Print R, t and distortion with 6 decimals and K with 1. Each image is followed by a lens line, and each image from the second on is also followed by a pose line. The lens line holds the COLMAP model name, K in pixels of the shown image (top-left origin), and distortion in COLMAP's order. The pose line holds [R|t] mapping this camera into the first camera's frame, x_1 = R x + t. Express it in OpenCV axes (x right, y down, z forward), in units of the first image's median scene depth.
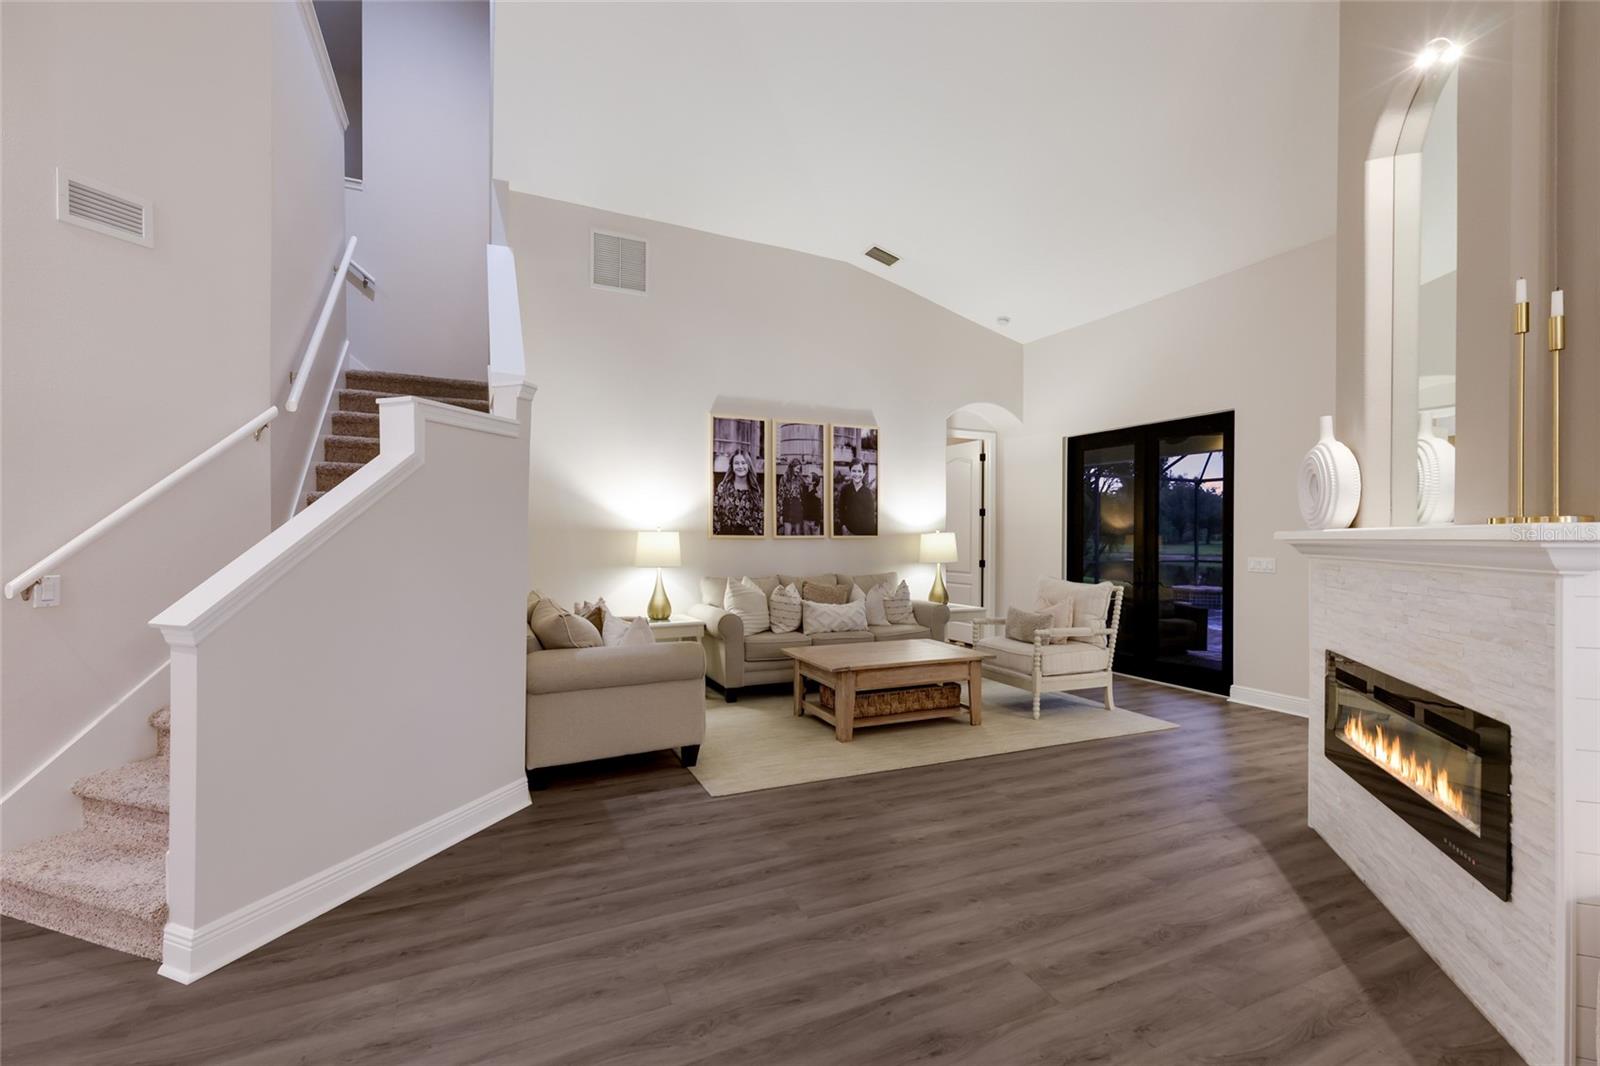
lens RADIAL K [[693.3, 0, 807.9], [0, 693.3, 532.0], [0, 0, 1]] dist [0.000159, -0.000066]
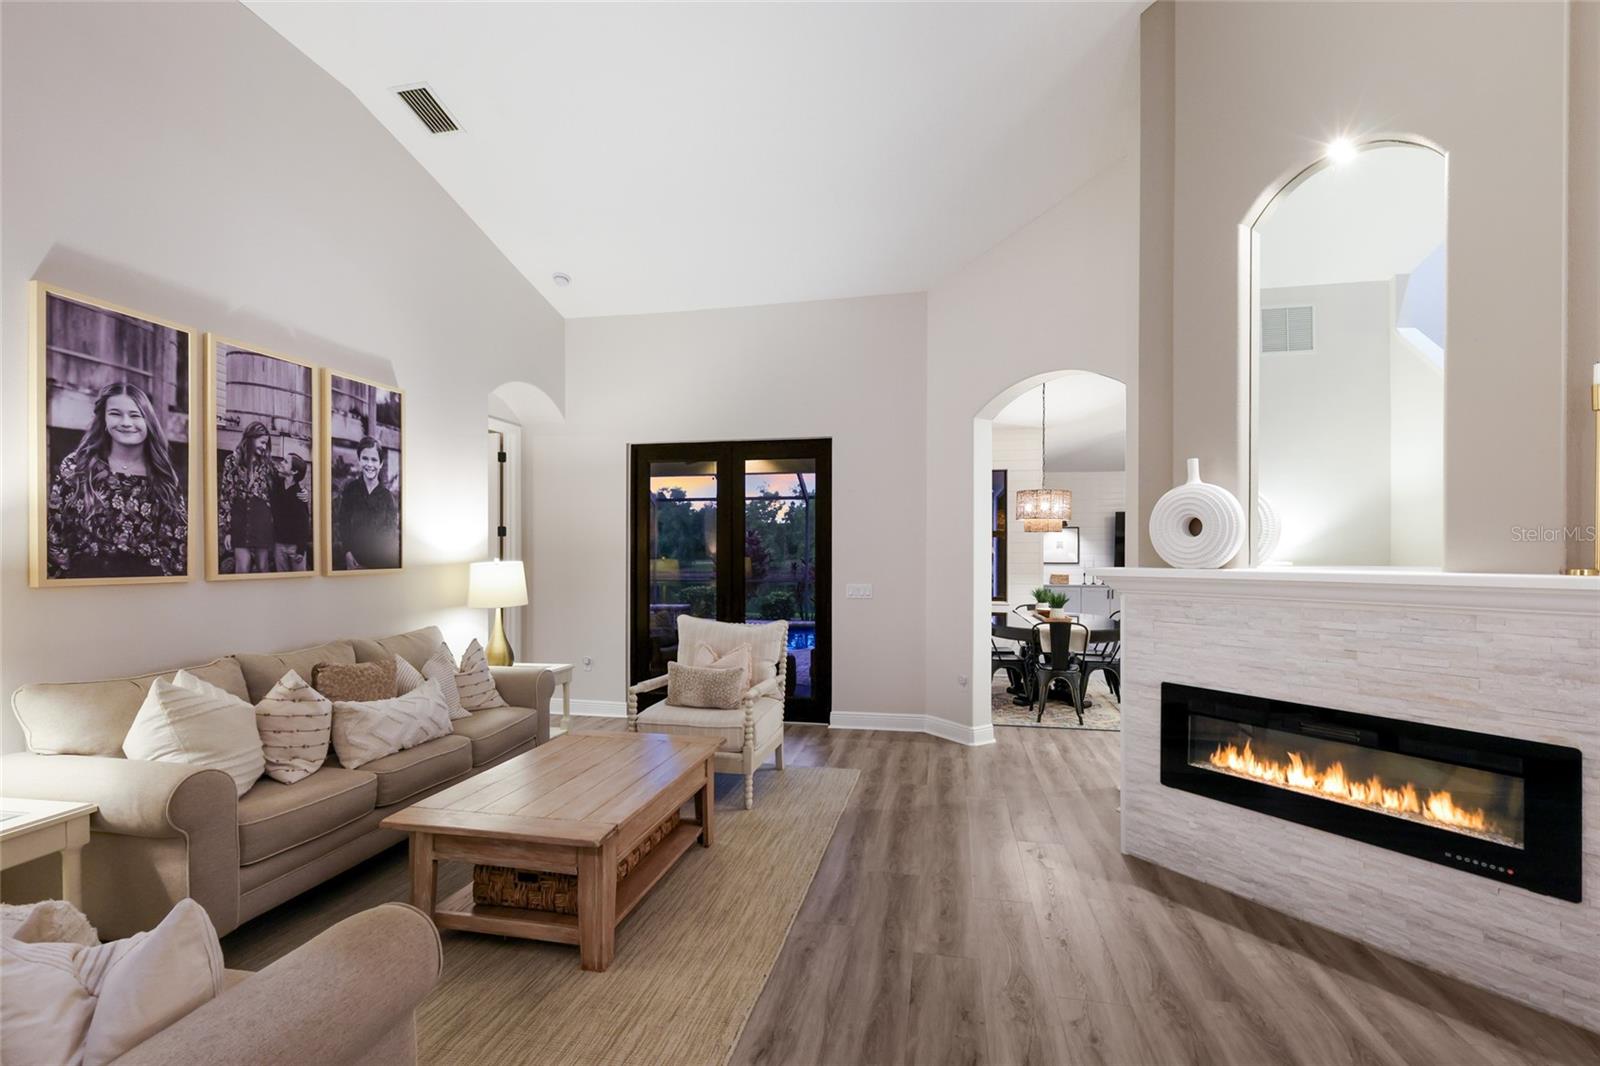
lens RADIAL K [[696.8, 0, 800.9], [0, 696.8, 551.9], [0, 0, 1]] dist [0.001022, 0.000026]
pose [[0.598679, -0.003674, 0.800980, -0.191667], [-0.002013, 0.999979, 0.006092, -0.014562], [-0.800986, -0.005260, 0.598660, 0.374635]]
